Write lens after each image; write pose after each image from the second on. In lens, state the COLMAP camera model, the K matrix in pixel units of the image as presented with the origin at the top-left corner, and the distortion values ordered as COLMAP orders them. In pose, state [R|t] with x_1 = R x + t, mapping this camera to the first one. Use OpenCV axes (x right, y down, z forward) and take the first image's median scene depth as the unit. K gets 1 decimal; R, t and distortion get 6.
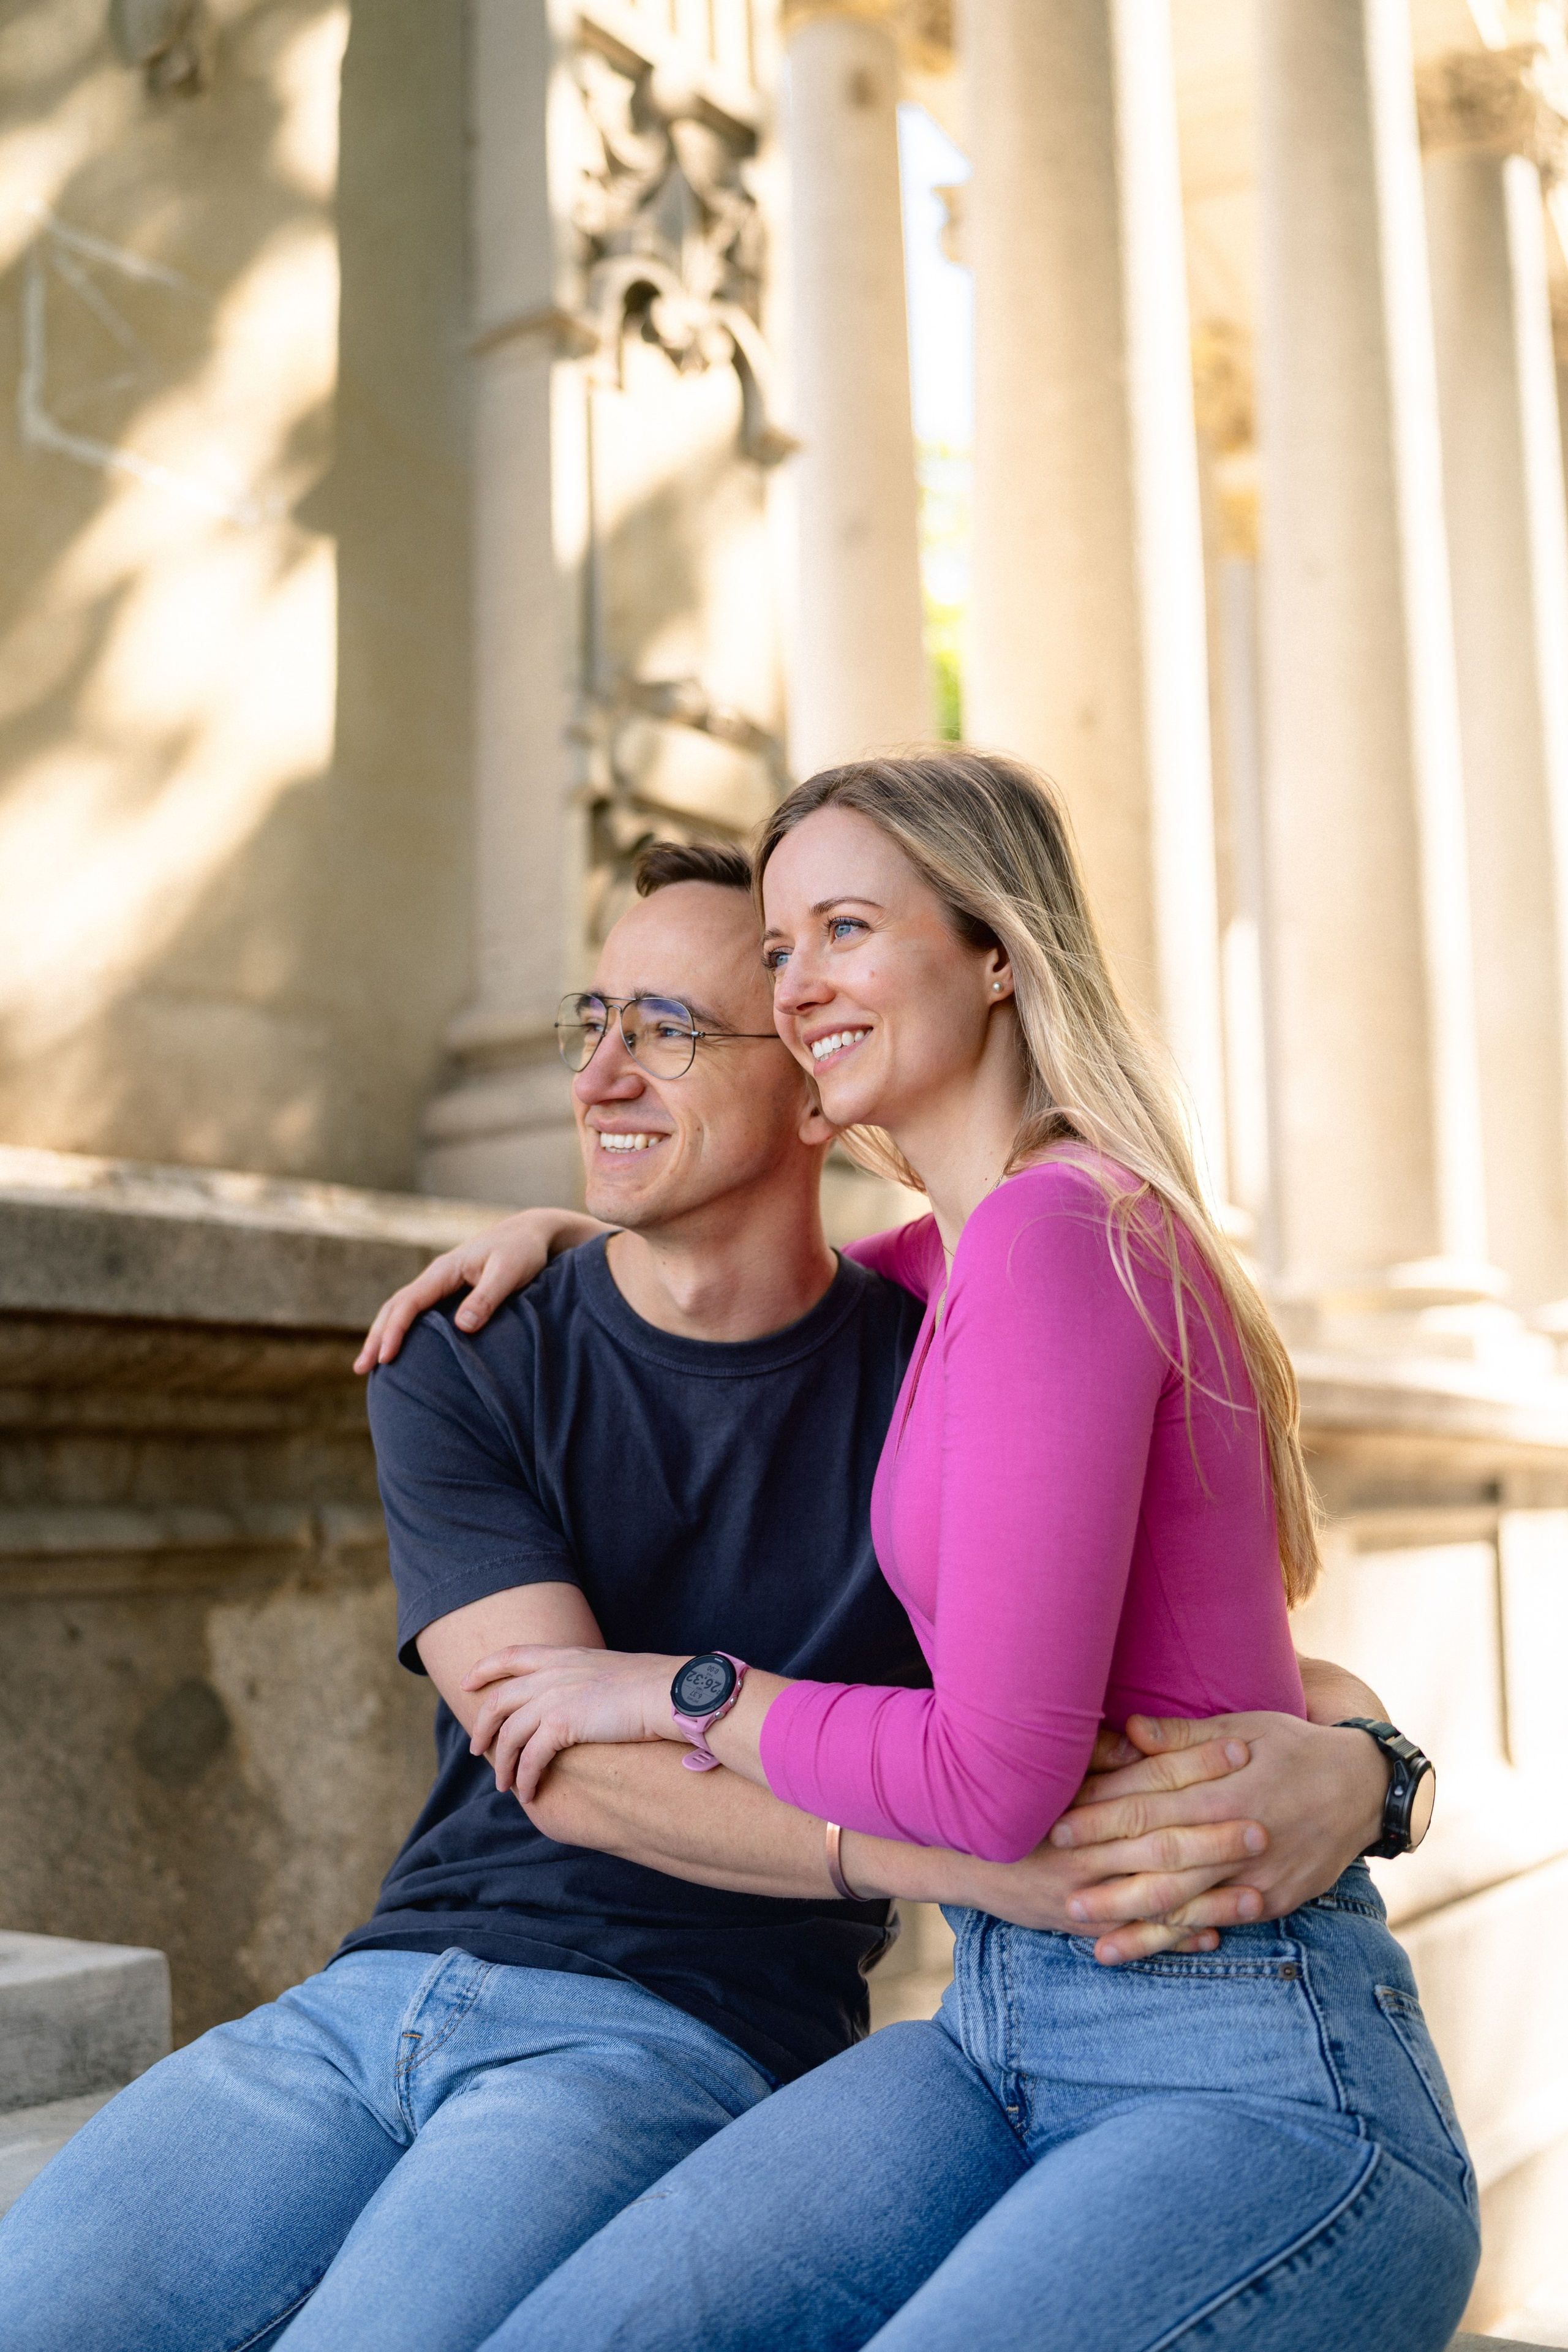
lens RADIAL K [[2763.5, 0, 784.0], [0, 2763.5, 1176.0], [0, 0, 1]] dist [-0.010659, -0.077663]
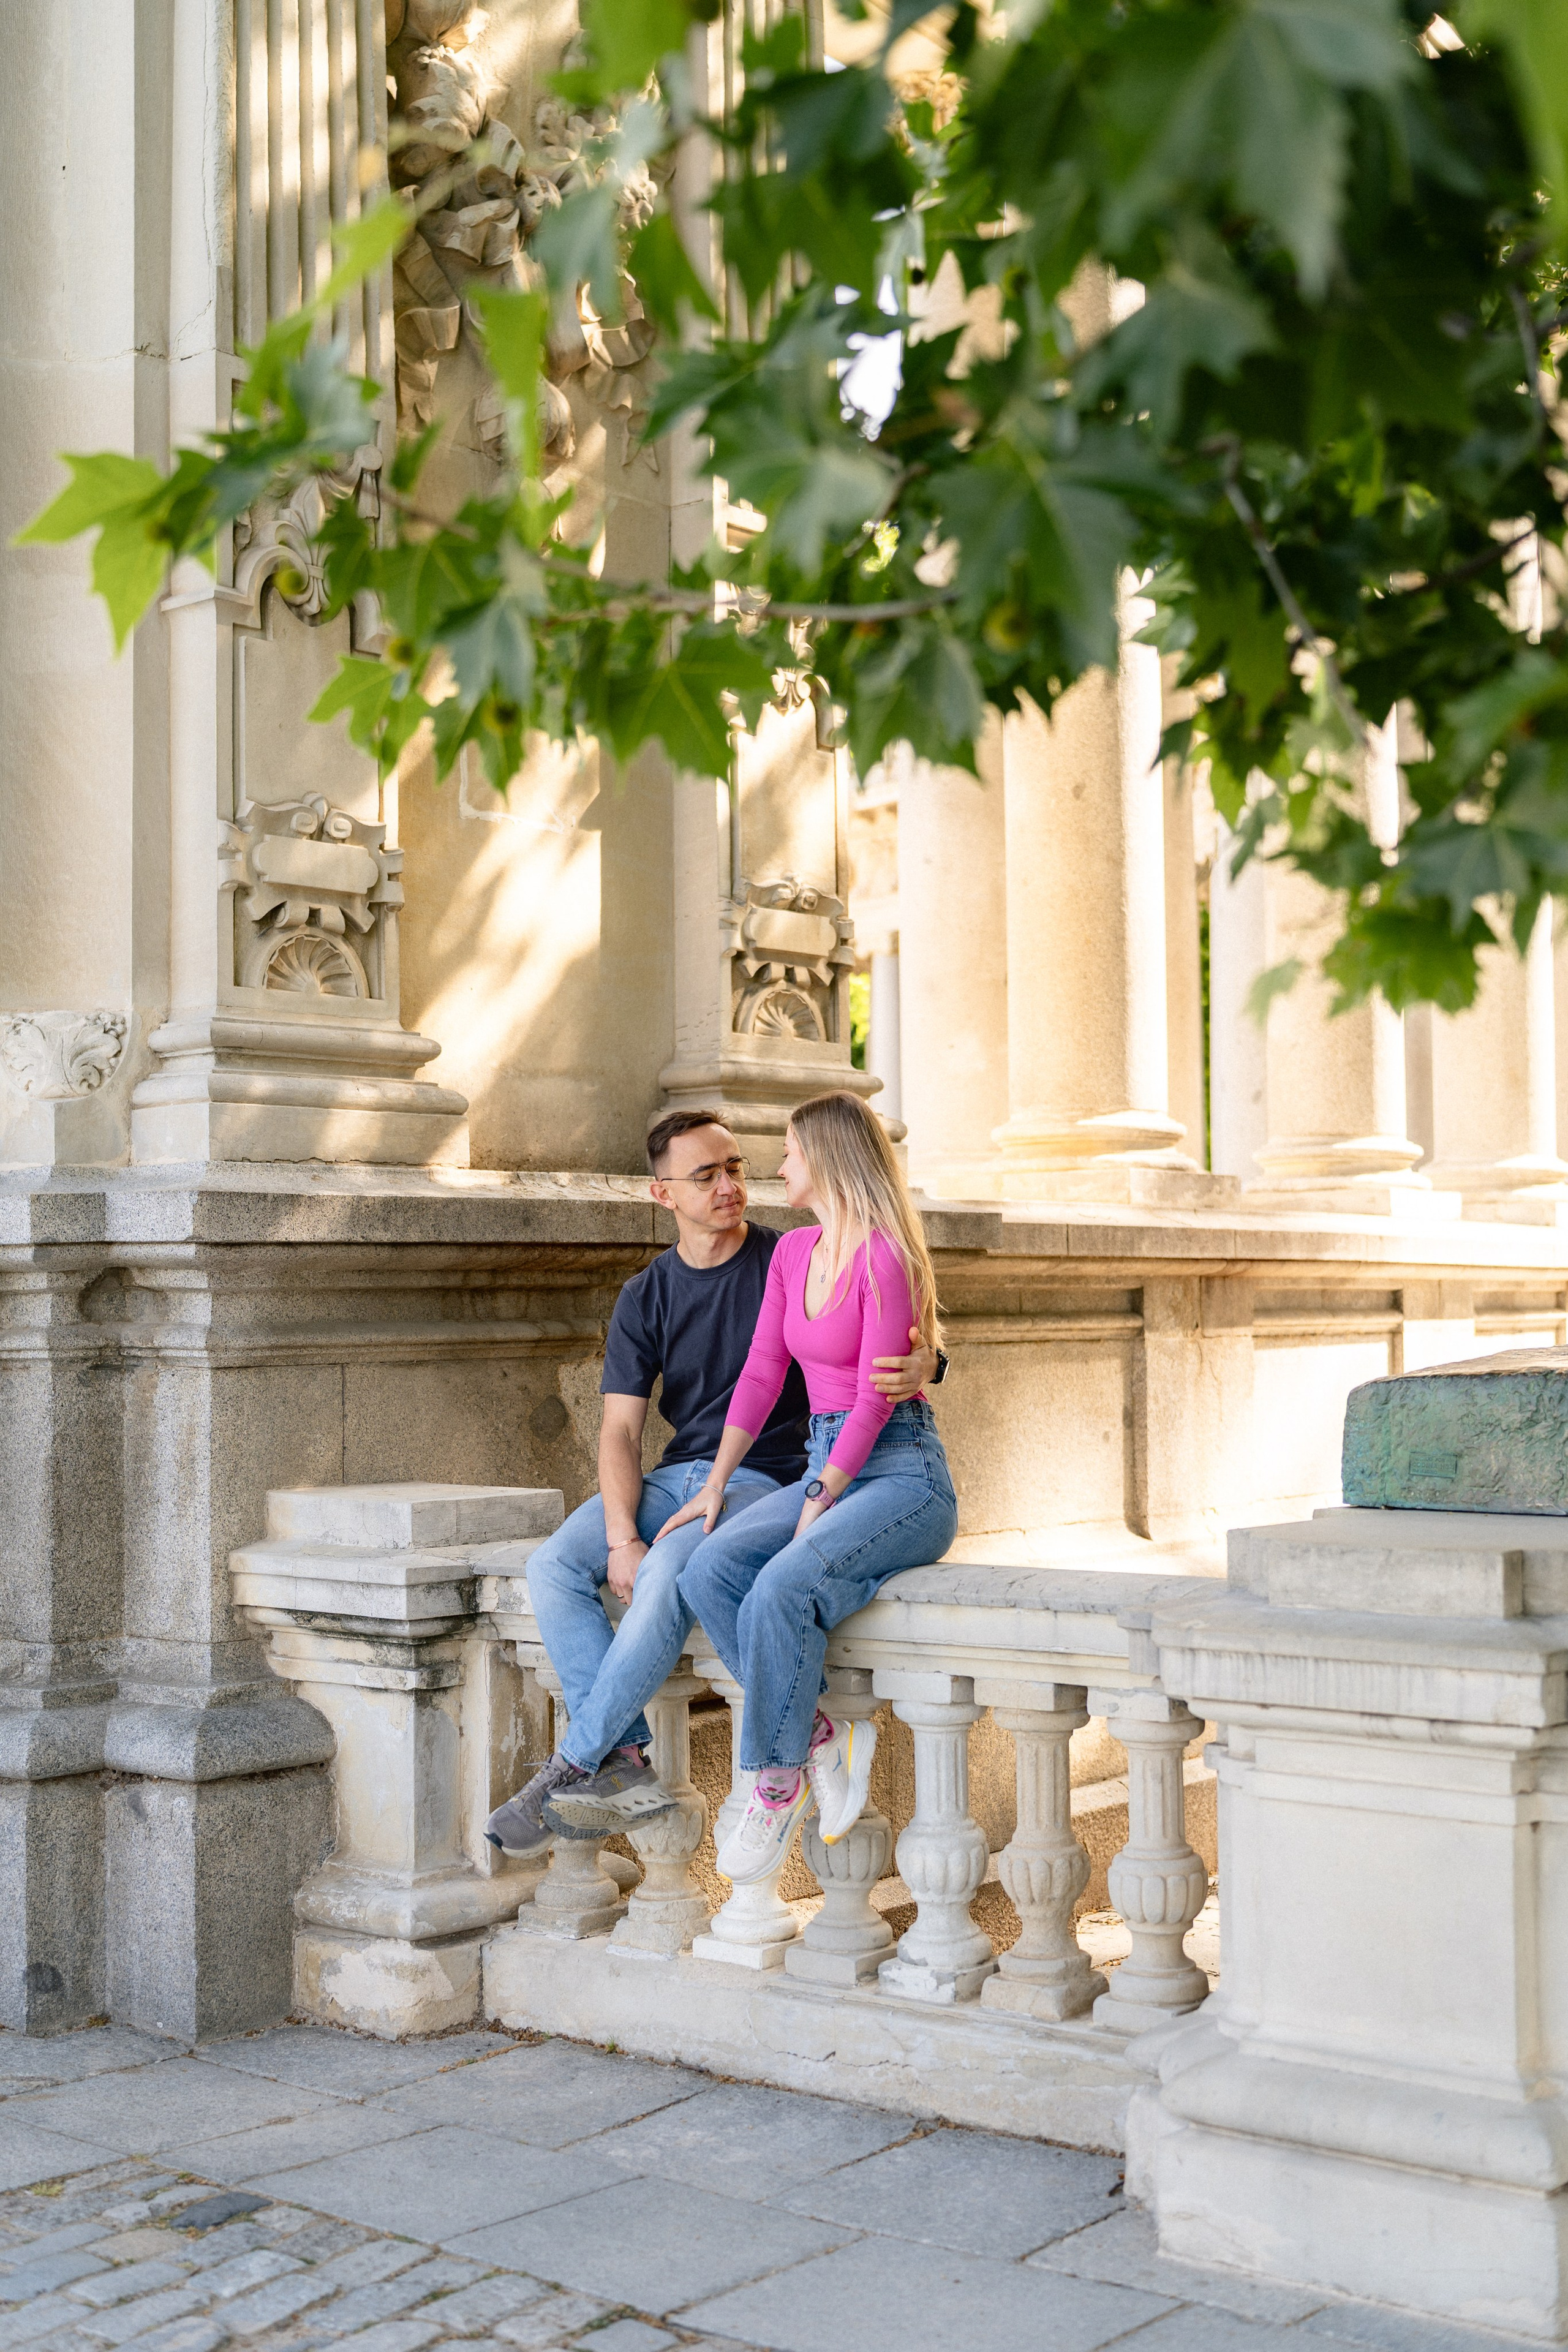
lens RADIAL K [[2887.6, 0, 784.0], [0, 2887.6, 1176.0], [0, 0, 1]] dist [0.013682, 0.001294]
pose [[0.997501, 0.004662, -0.070503, 0.140320], [0.000994, 0.996796, 0.079982, -0.184667], [0.070650, -0.079852, 0.994300, -1.312860]]
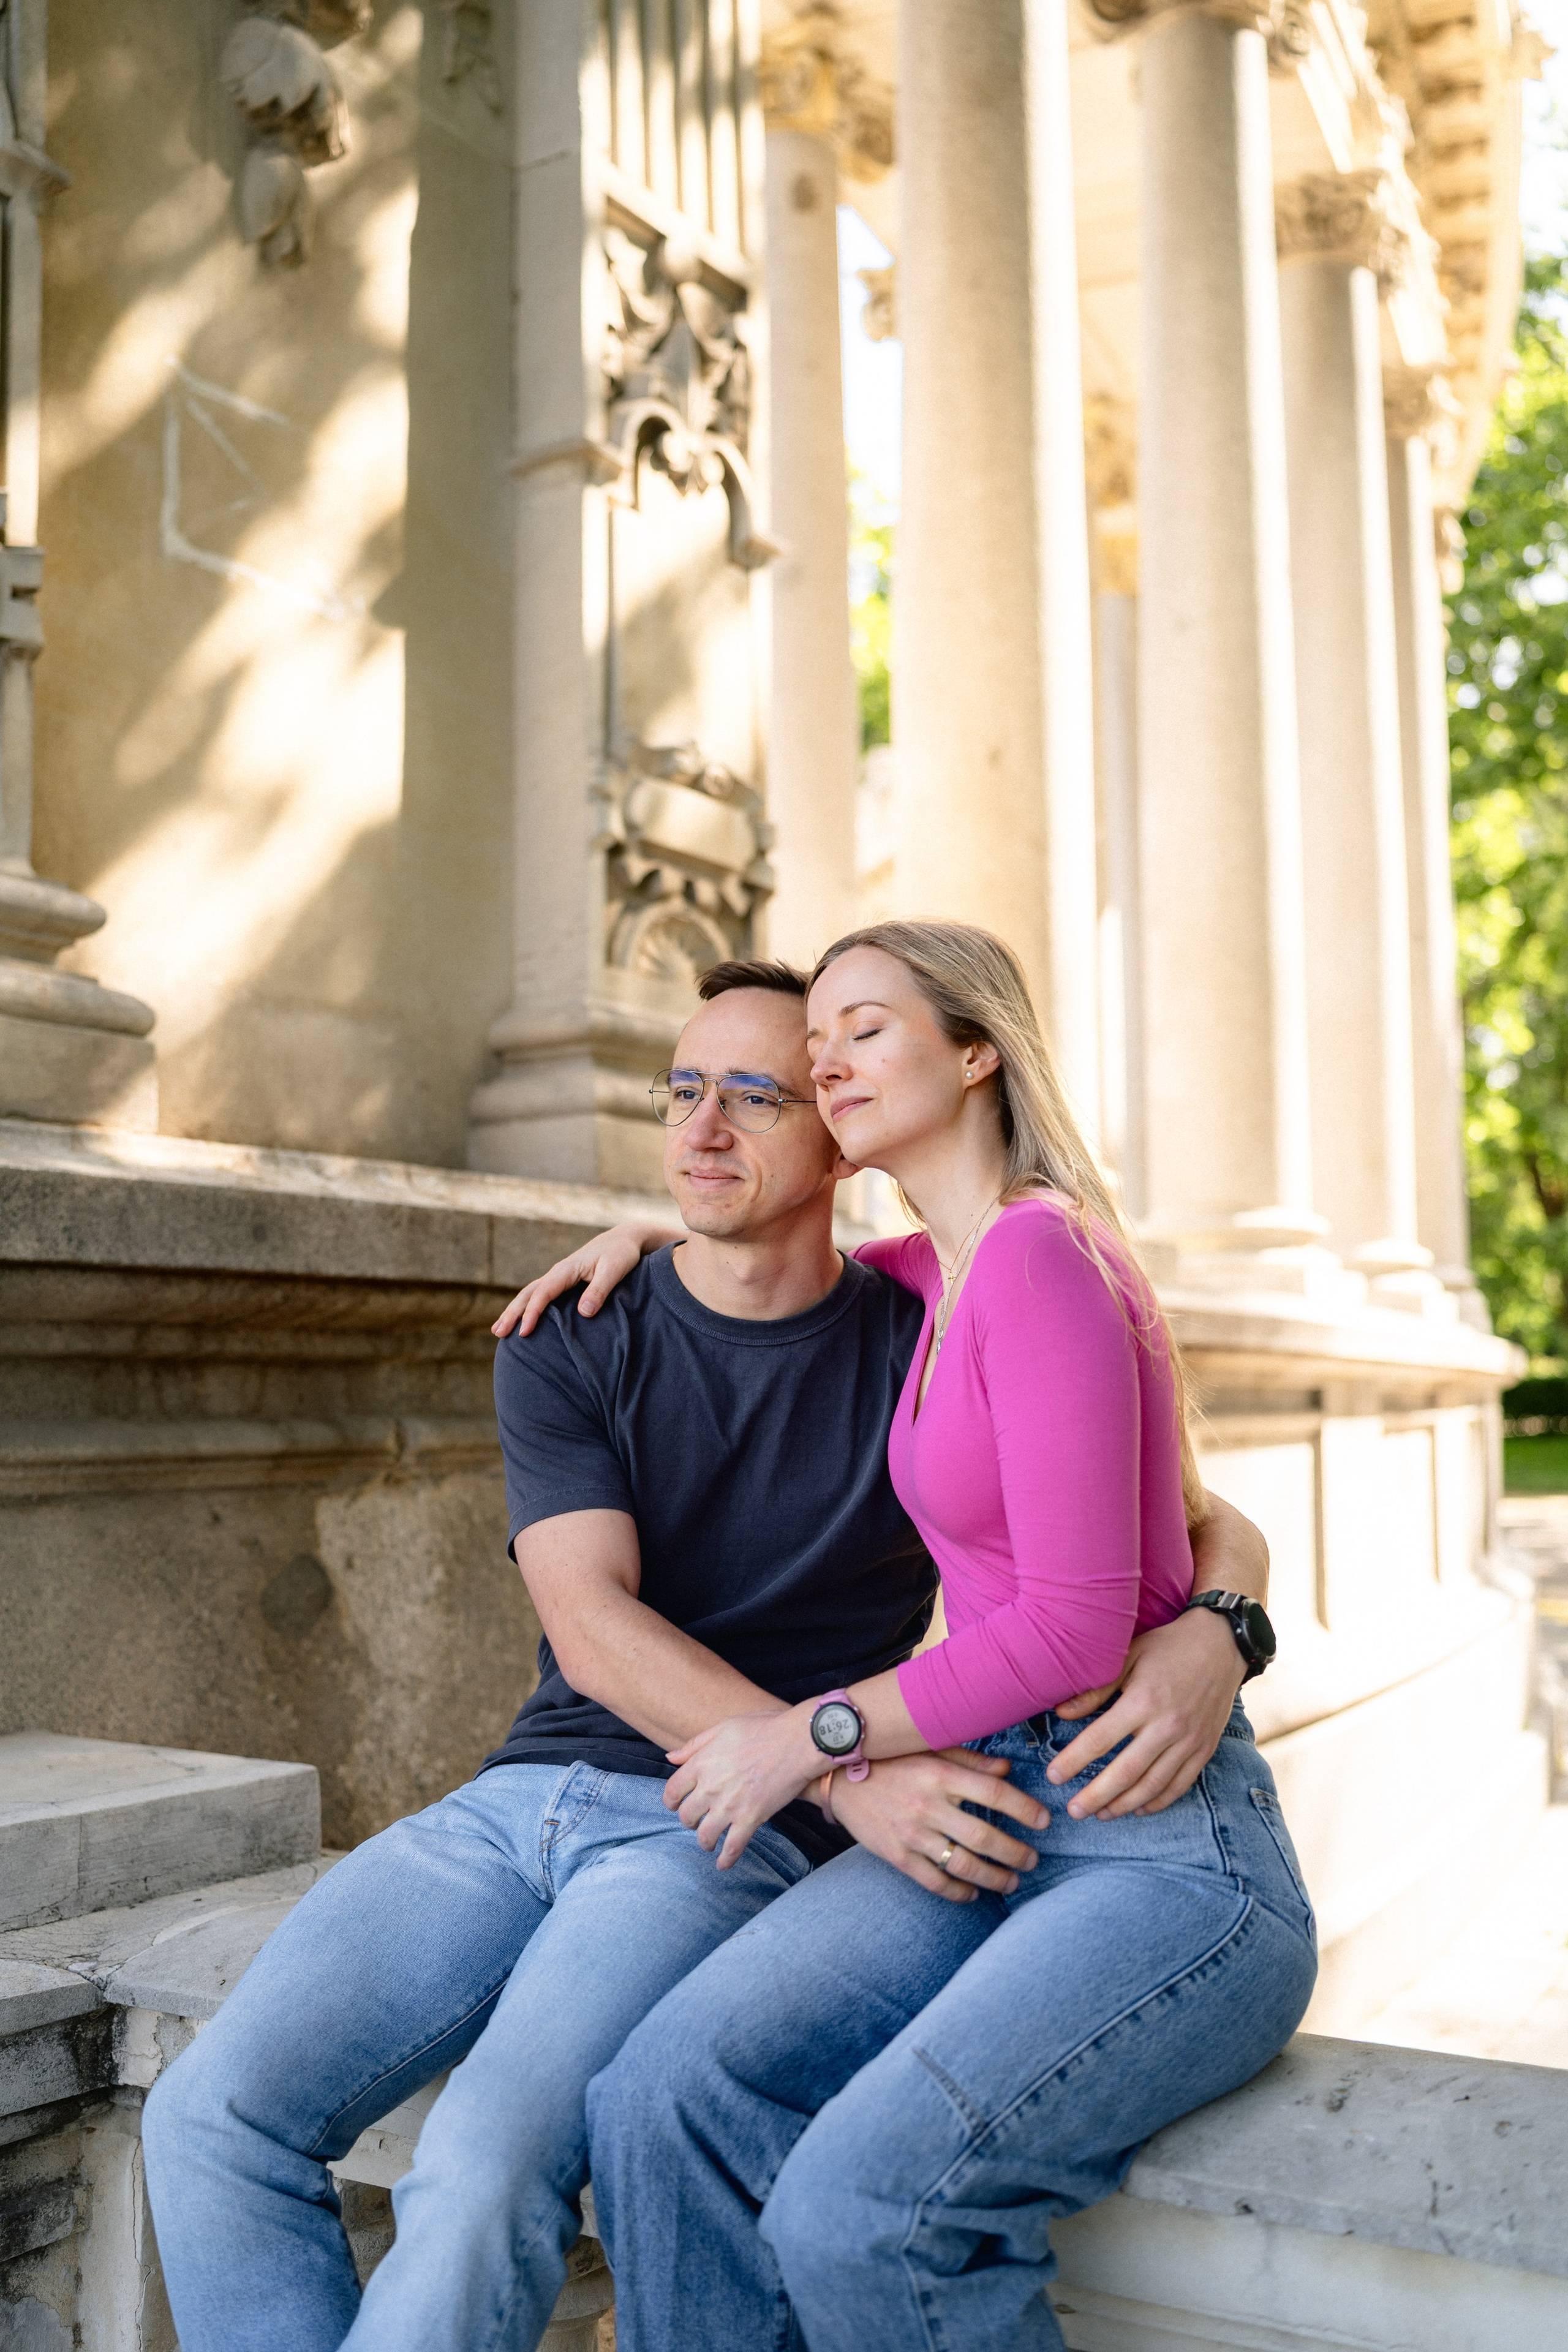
lens RADIAL K [[2415.1, 0, 784.0], [0, 2415.1, 1176.0], [0, 0, 1]] dist [-0.018676, 0.002441]
pose [[0.999245, 0.015699, 0.035527, -0.035235], [-0.016763, 0.999414, 0.029844, -0.027944], [-0.035037, -0.030417, 0.998923, -0.109711]]
